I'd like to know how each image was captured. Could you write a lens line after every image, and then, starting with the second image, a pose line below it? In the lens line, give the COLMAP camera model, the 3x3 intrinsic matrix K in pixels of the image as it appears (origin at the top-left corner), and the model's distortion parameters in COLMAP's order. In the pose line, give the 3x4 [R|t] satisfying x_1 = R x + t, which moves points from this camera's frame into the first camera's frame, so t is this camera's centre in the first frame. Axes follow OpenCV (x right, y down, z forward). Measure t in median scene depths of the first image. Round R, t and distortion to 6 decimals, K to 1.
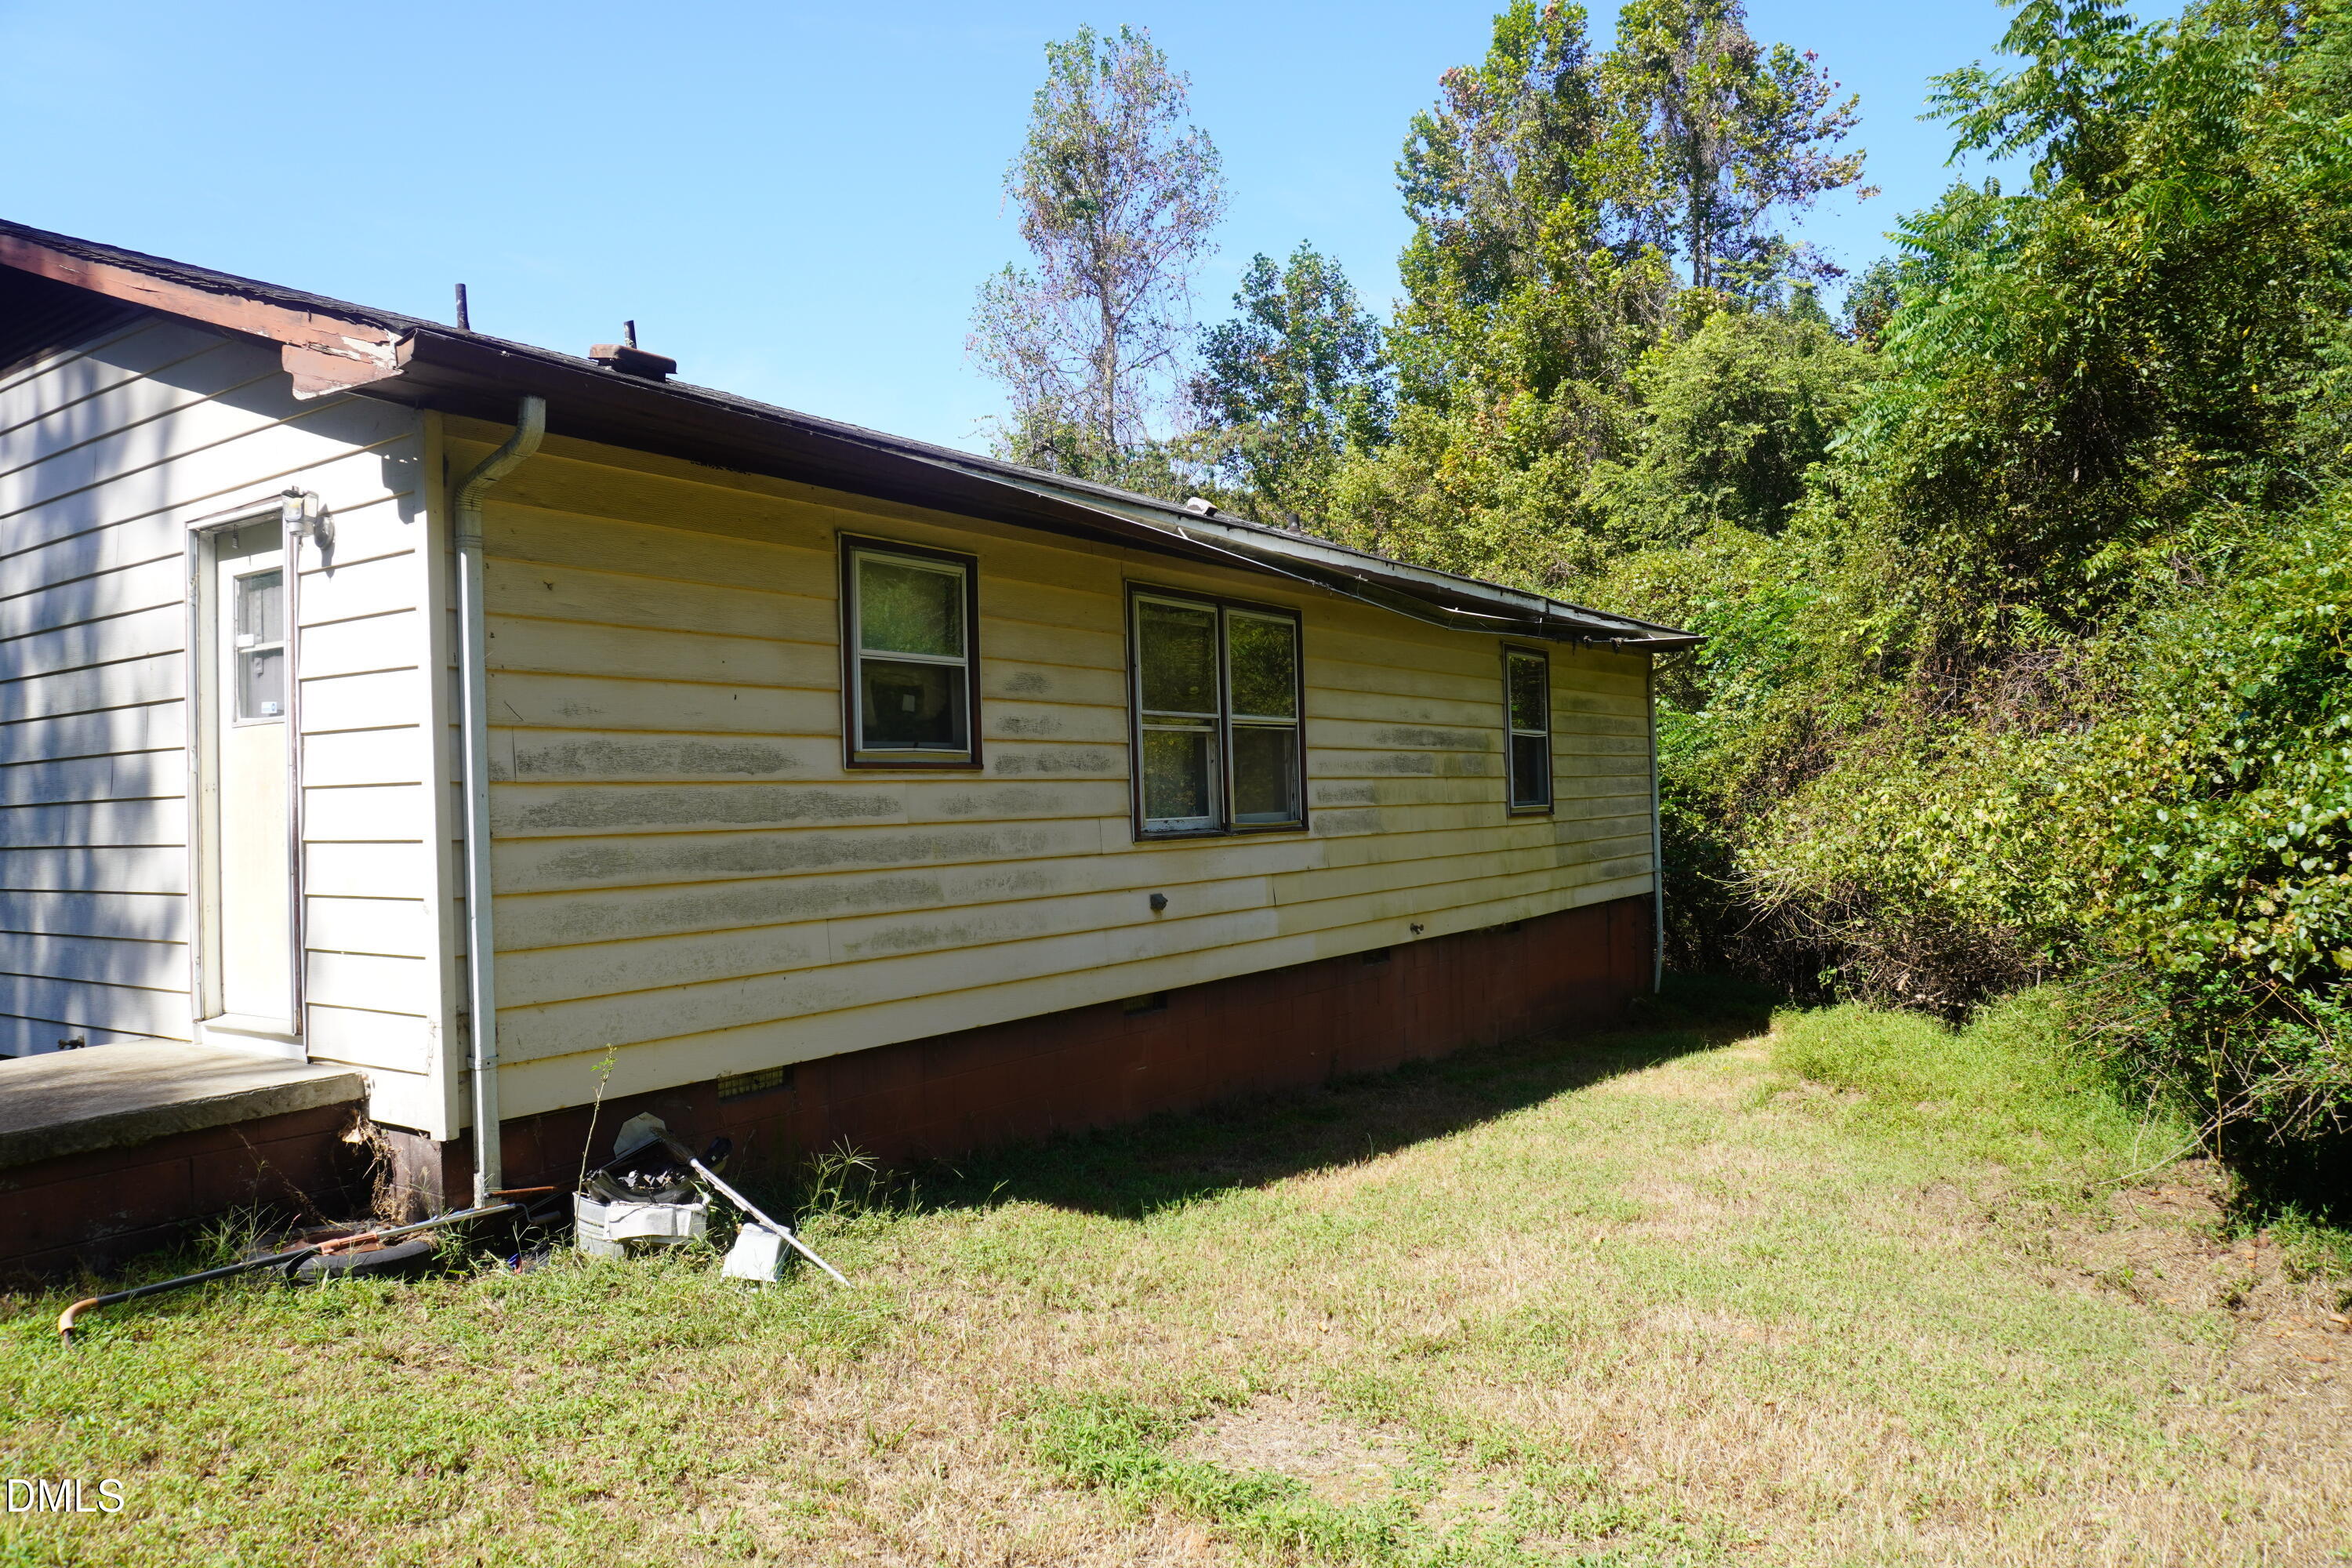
lens RADIAL K [[1575.6, 0, 1168.6], [0, 1575.6, 793.0], [0, 0, 1]] dist [-0.047583, 0.031445]
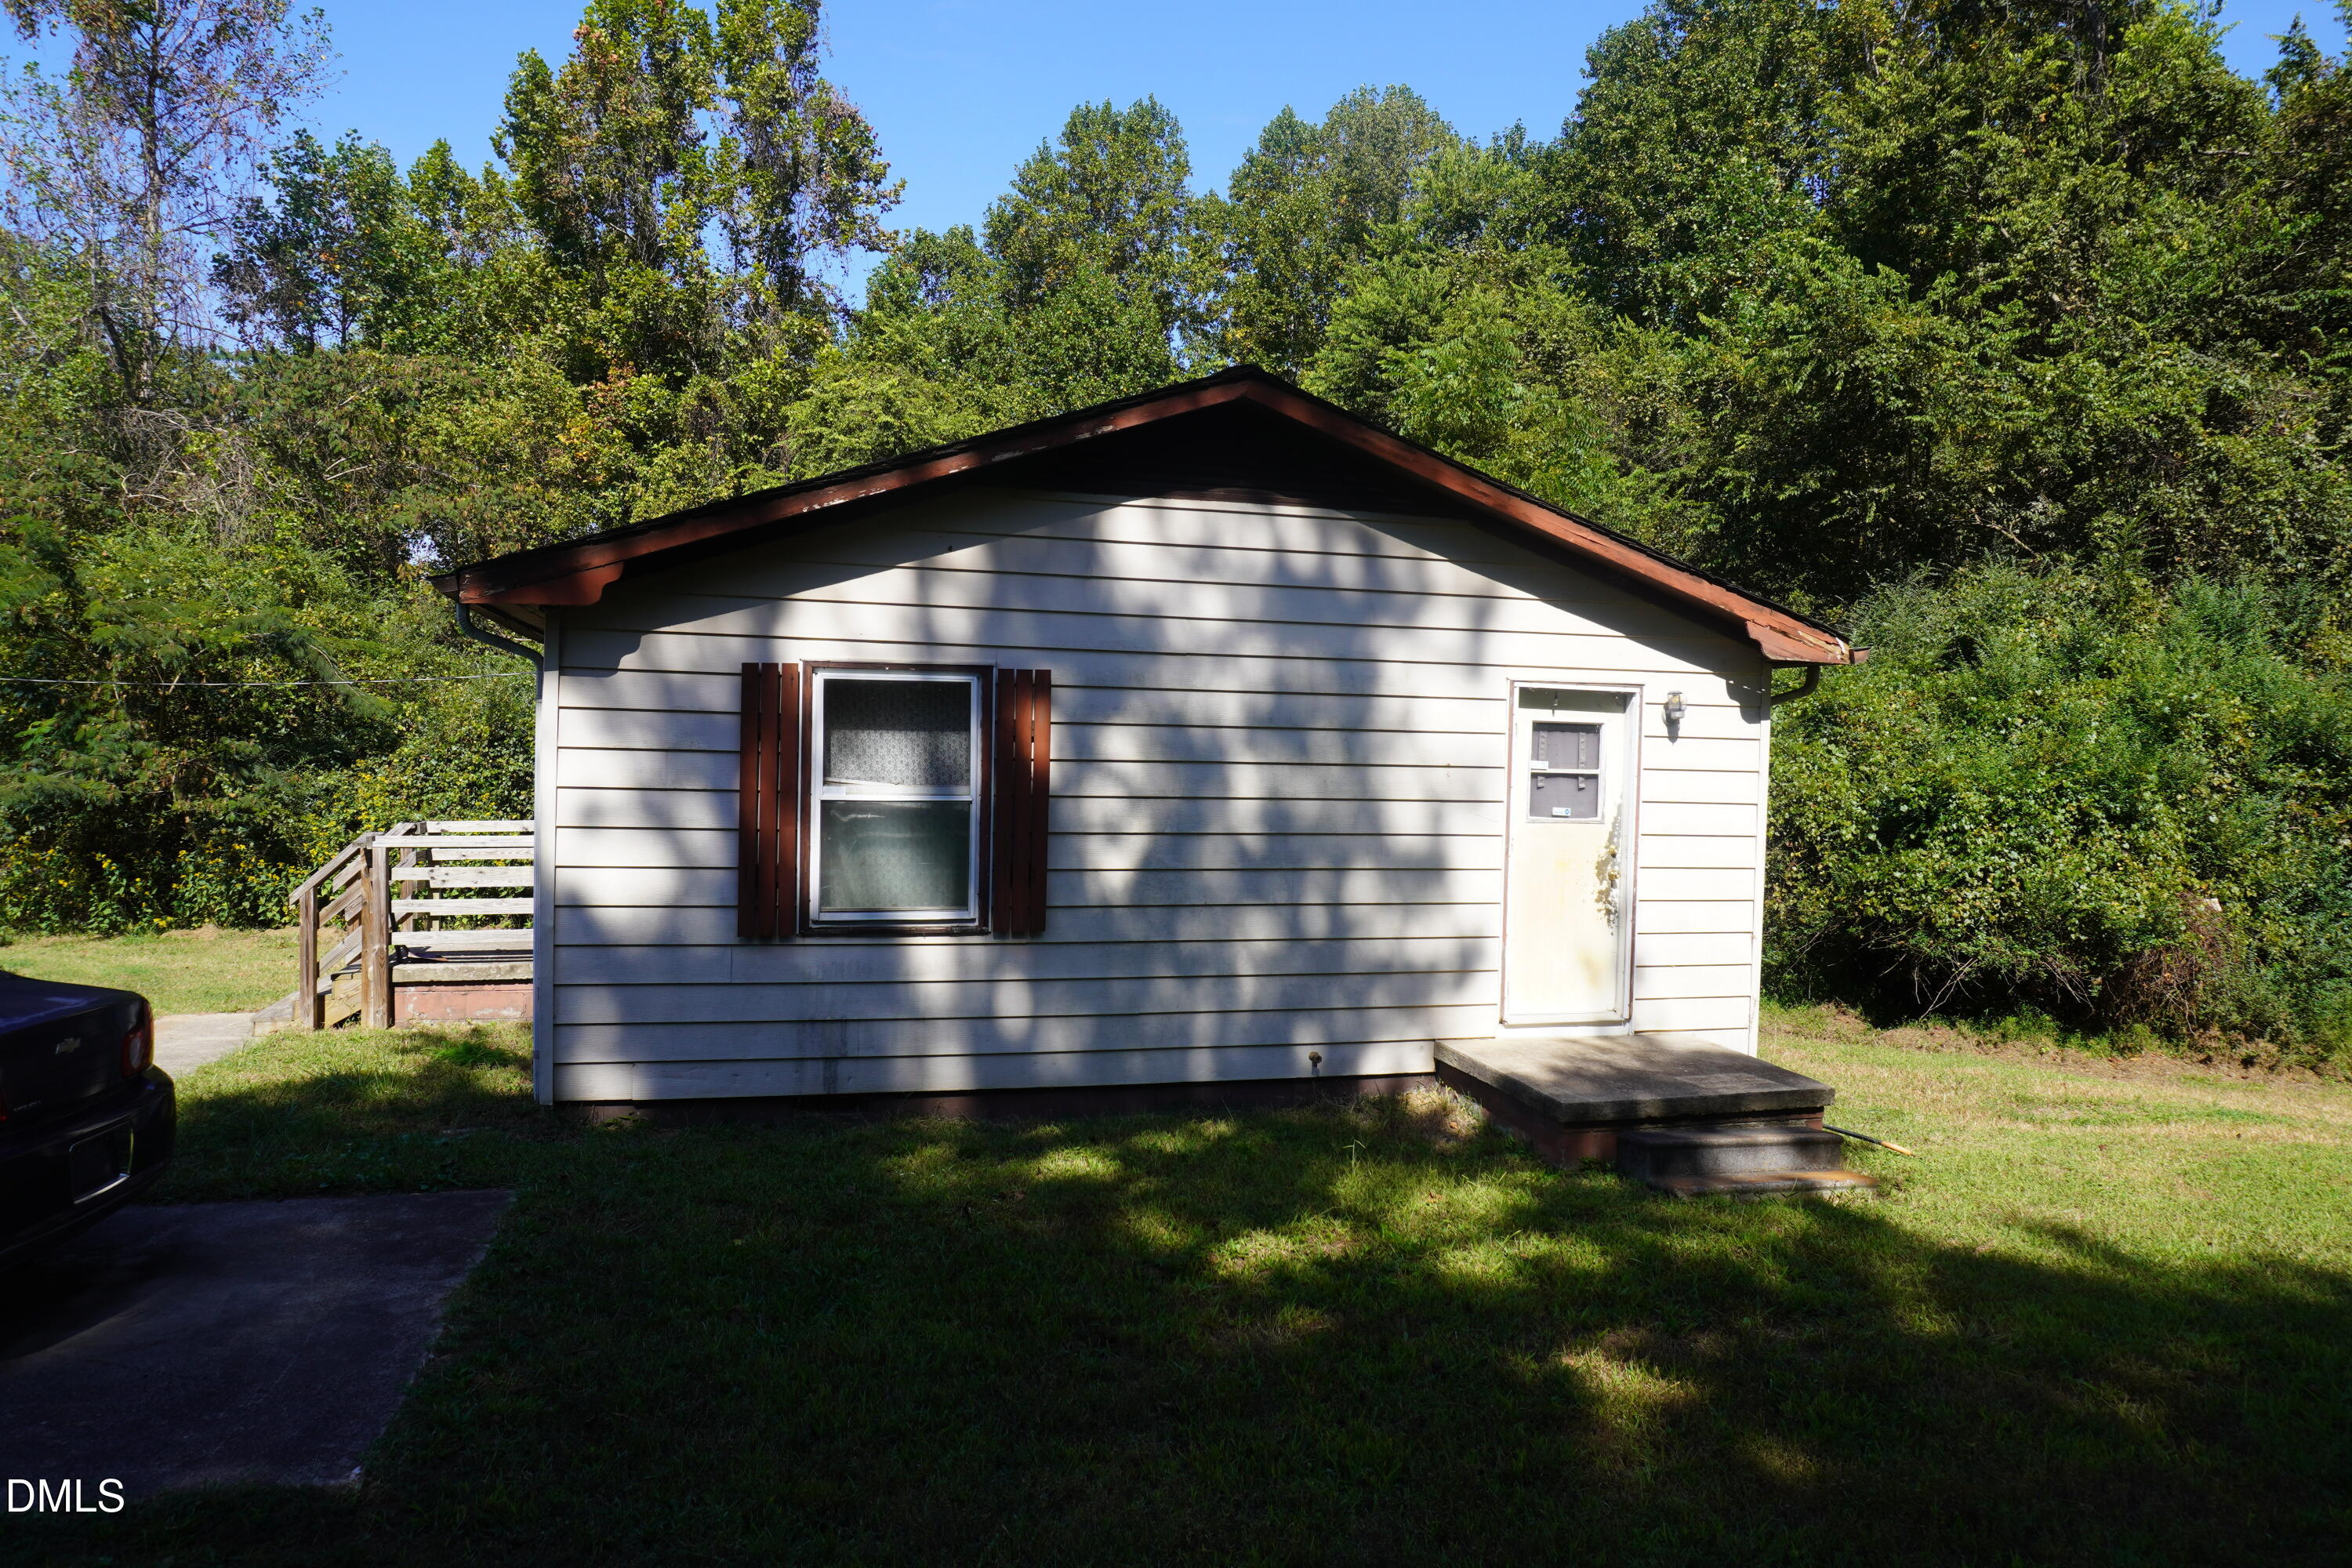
lens RADIAL K [[1575.6, 0, 1168.6], [0, 1575.6, 793.0], [0, 0, 1]] dist [-0.047583, 0.031445]
pose [[0.646762, 0.009480, 0.762633, -1.951183], [-0.044836, 0.998666, 0.025609, -0.092512], [-0.761373, -0.050756, 0.646324, 0.290380]]
